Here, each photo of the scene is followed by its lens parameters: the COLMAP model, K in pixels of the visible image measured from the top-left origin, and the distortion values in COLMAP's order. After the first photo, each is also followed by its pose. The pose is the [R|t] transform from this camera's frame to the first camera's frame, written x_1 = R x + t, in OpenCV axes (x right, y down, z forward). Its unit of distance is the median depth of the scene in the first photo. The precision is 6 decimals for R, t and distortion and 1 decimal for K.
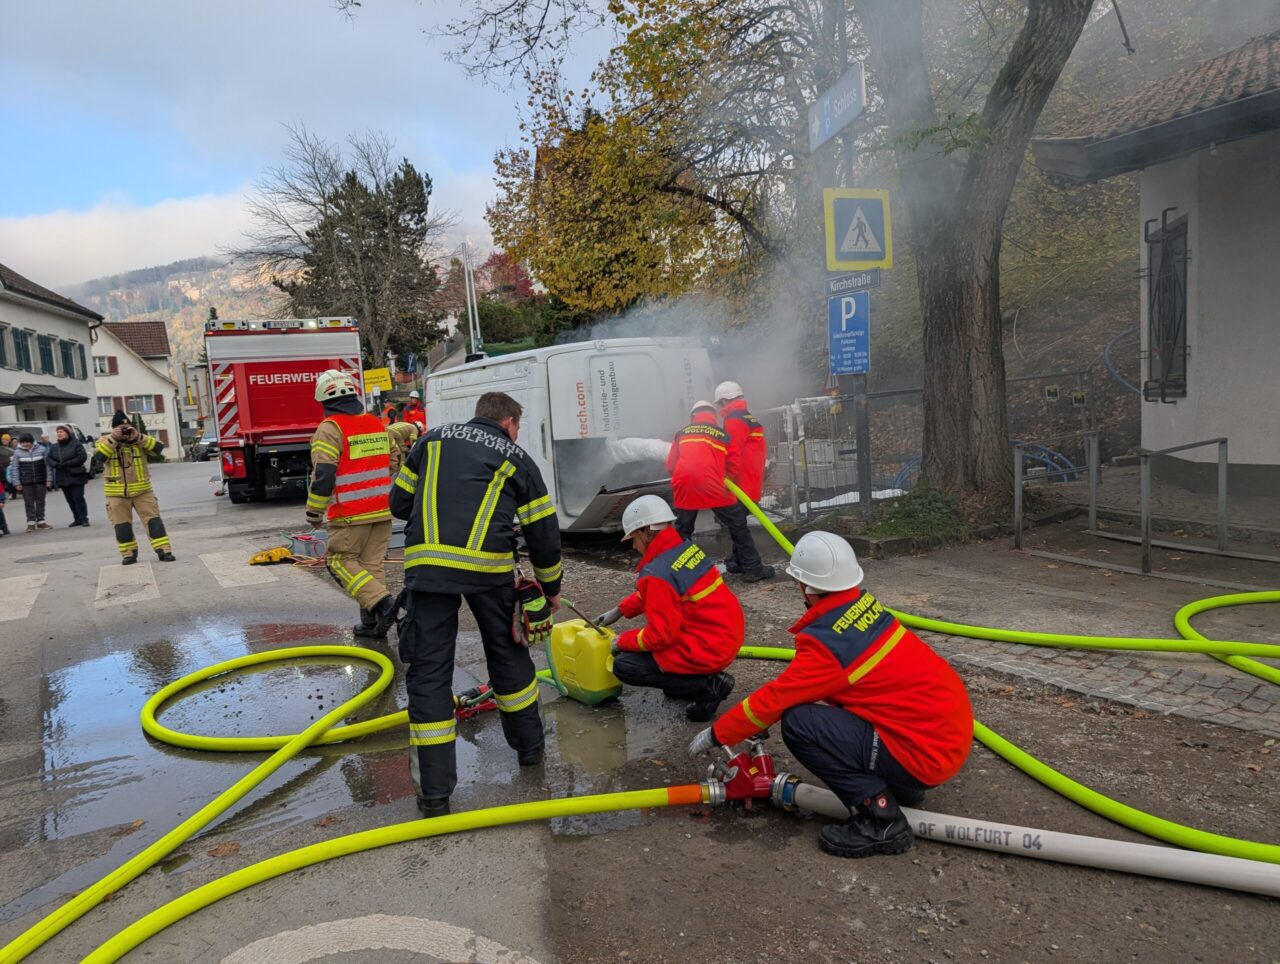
lens RADIAL K [[904.0, 0, 660.9], [0, 904.0, 446.9], [0, 0, 1]] dist [0.009226, -0.001422]
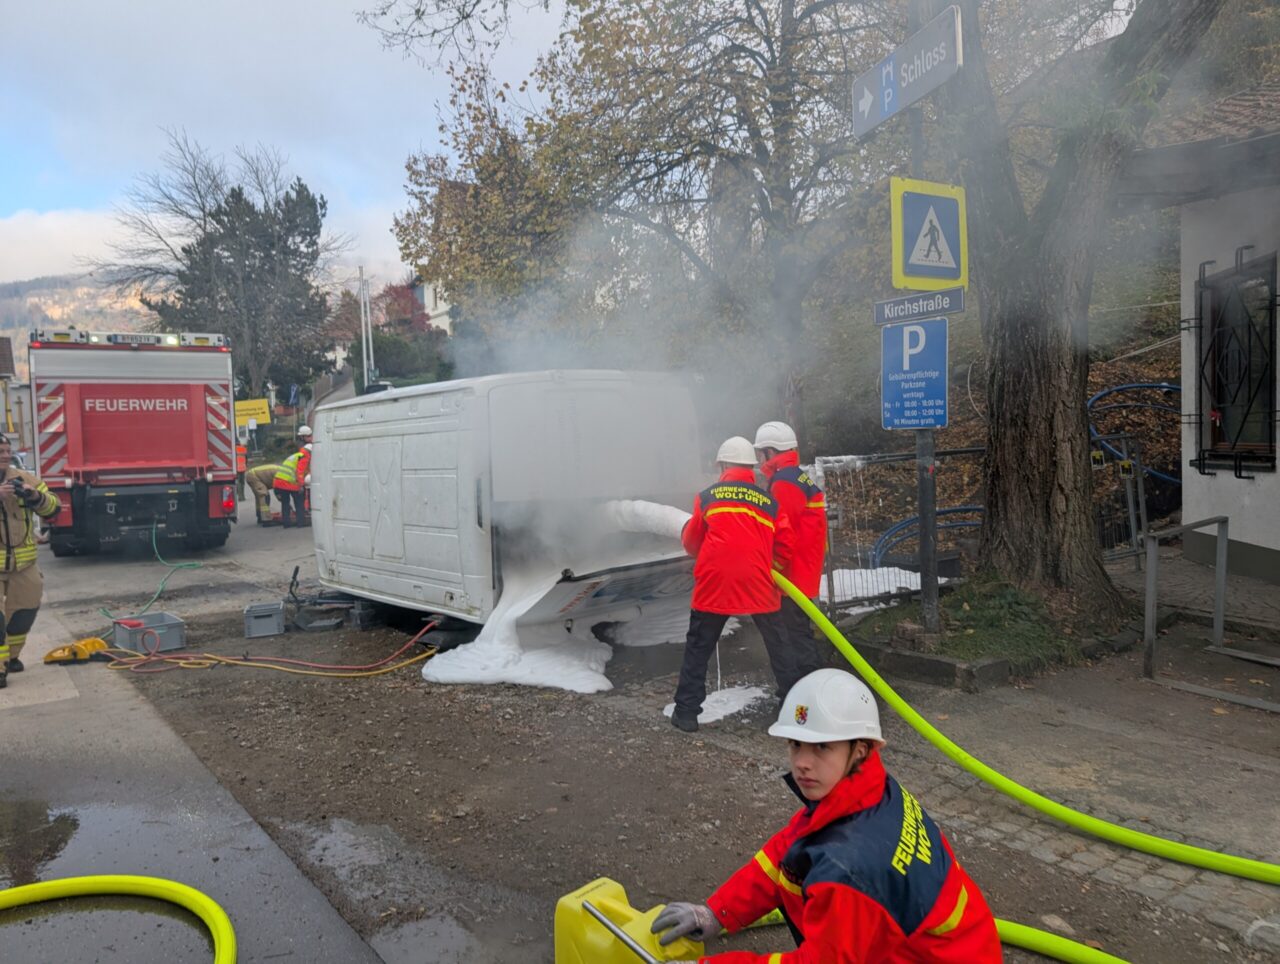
lens RADIAL K [[904.0, 0, 660.9], [0, 904.0, 446.9], [0, 0, 1]] dist [0.009226, -0.001422]
pose [[0.992294, 0.036648, 0.118362, -0.036488], [-0.030616, 0.998157, -0.052393, -0.009168], [-0.120064, 0.048365, 0.991587, 0.128927]]
